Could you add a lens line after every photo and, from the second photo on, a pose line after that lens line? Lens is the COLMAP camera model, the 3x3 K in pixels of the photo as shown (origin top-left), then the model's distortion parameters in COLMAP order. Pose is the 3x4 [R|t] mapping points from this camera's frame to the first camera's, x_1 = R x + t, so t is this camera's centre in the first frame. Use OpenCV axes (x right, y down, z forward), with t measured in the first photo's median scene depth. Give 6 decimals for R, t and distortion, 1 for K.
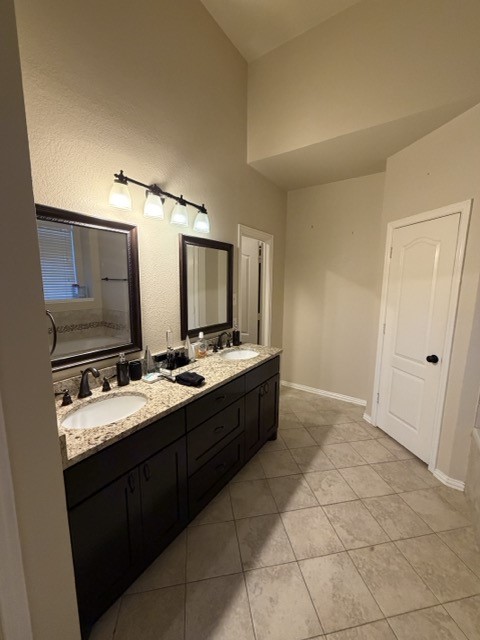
lens RADIAL K [[253.7, 0, 240.0], [0, 253.7, 320.0], [0, 0, 1]] dist [-0.000369, -0.000016]
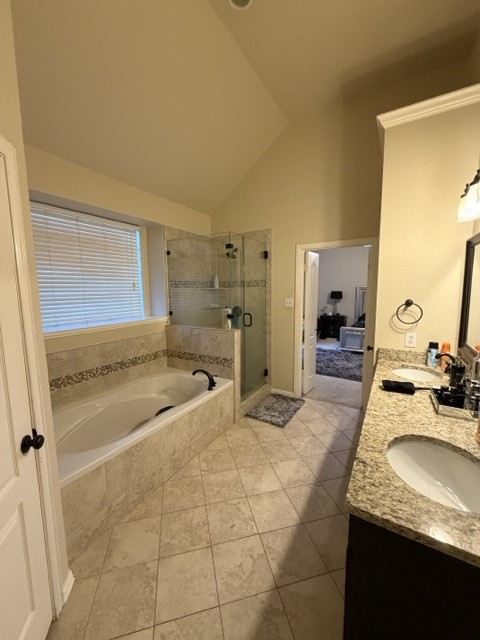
lens RADIAL K [[253.7, 0, 240.0], [0, 253.7, 320.0], [0, 0, 1]] dist [-0.000369, -0.000016]
pose [[-0.998320, 0.009039, -0.057235, 0.443087], [-0.006397, 0.964525, 0.263916, -0.258086], [0.057590, 0.263838, -0.962846, 1.719571]]
